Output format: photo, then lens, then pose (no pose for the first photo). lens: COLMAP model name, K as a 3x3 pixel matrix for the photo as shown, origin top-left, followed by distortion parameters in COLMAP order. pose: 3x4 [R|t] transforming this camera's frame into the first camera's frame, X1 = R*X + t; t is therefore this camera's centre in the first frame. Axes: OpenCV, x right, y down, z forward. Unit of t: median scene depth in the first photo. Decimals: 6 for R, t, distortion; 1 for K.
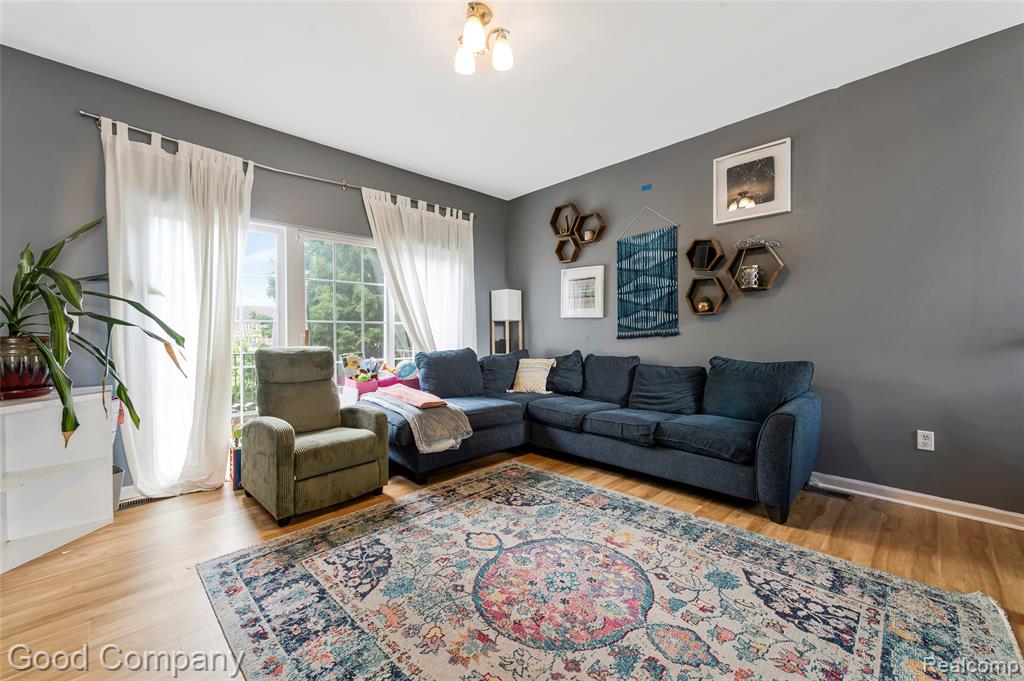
lens RADIAL K [[417.3, 0, 512.0], [0, 417.3, 340.5], [0, 0, 1]] dist [0.006331, 0.000170]
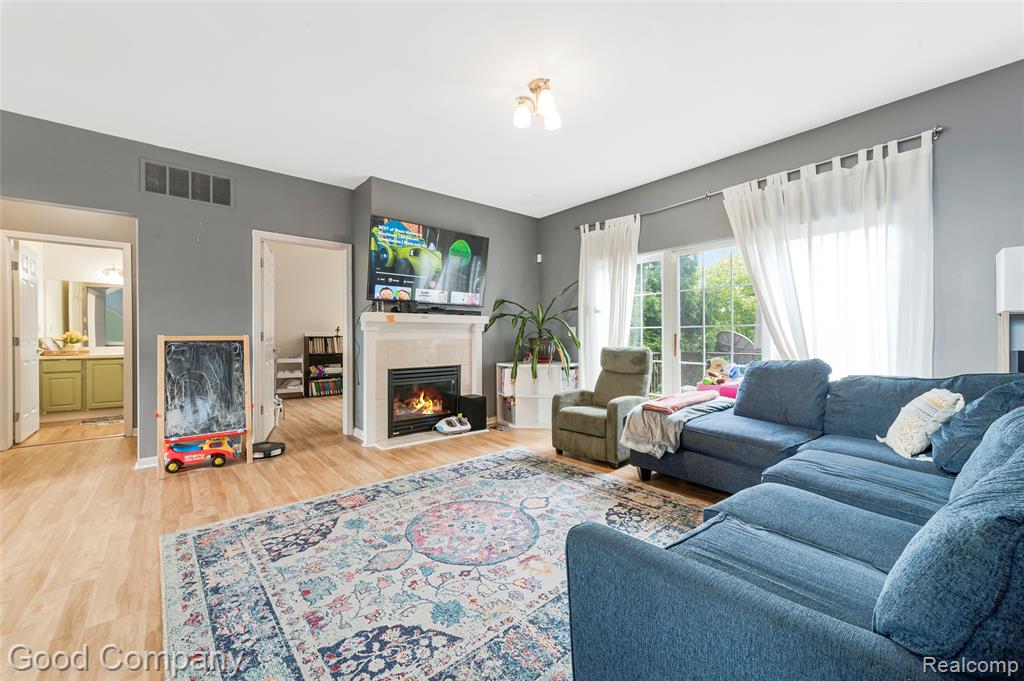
lens RADIAL K [[397.4, 0, 492.7], [0, 397.4, 338.6], [0, 0, 1]] dist [0.001913, 0.000057]
pose [[-0.107755, 0.012057, -0.994104, 0.898879], [-0.018654, 0.999726, 0.014148, -0.022822], [0.994002, 0.020069, -0.107501, 0.789144]]
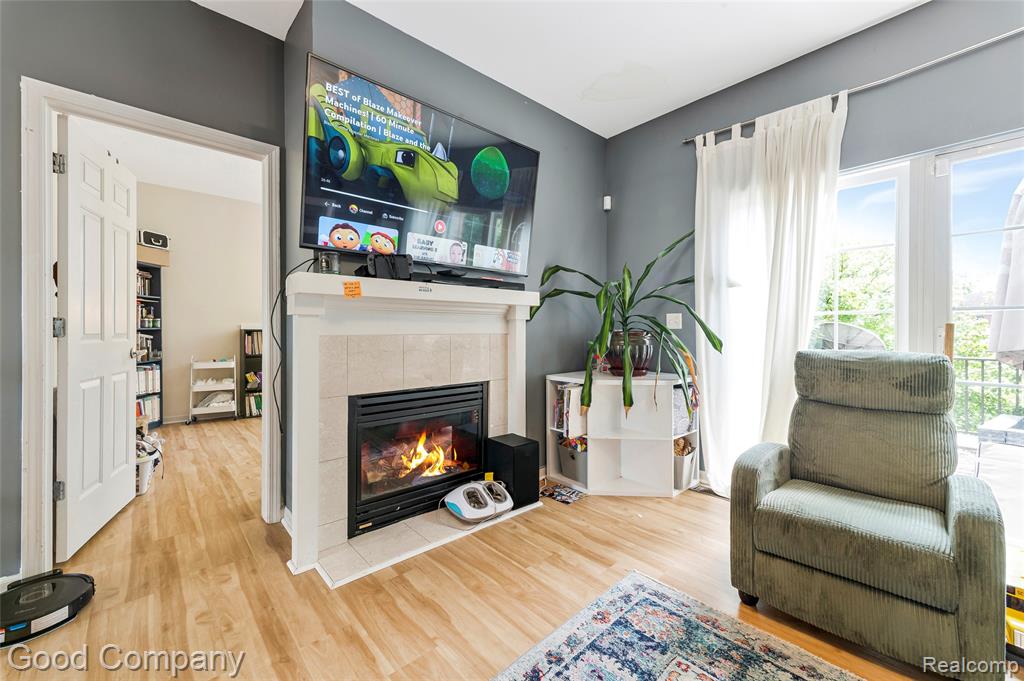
lens RADIAL K [[403.7, 0, 501.2], [0, 403.7, 329.6], [0, 0, 1]] dist [0.000847, 0.000110]
pose [[-0.055851, 0.004110, -0.998431, 0.131263], [-0.020814, 0.999769, 0.005280, -0.008471], [0.998222, 0.021076, -0.055753, 0.540619]]
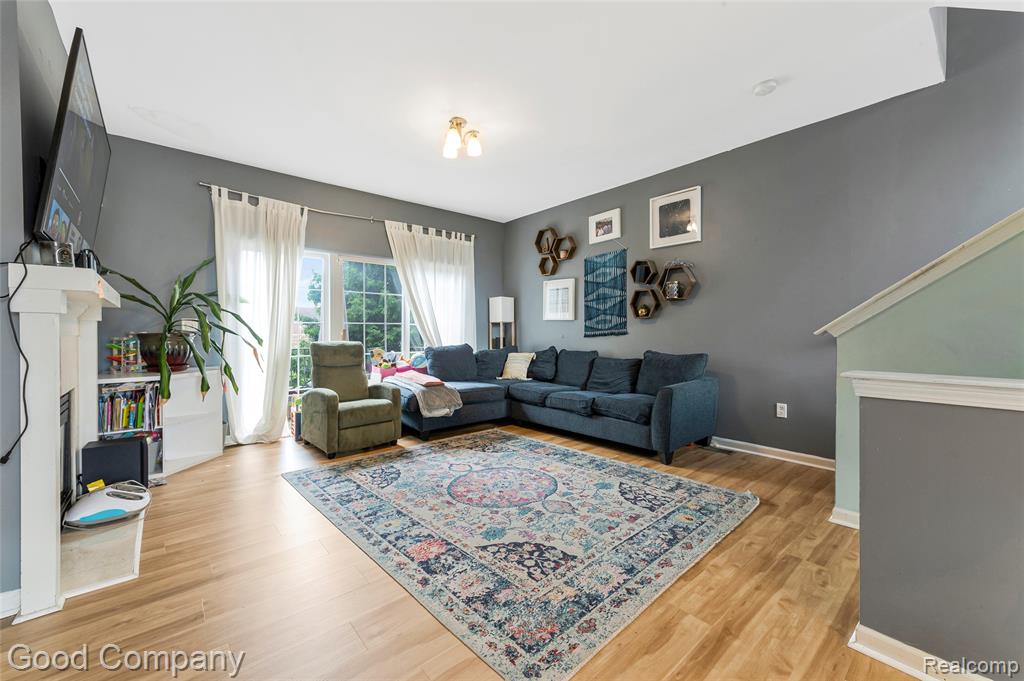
lens RADIAL K [[424.6, 0, 512.0], [0, 424.6, 340.5], [0, 0, 1]] dist [0.000247, 0.000011]
pose [[0.998447, 0.004728, -0.055504, 0.161846], [-0.004860, 0.999986, -0.002243, 0.014691], [0.055493, 0.002509, 0.998456, -0.427829]]
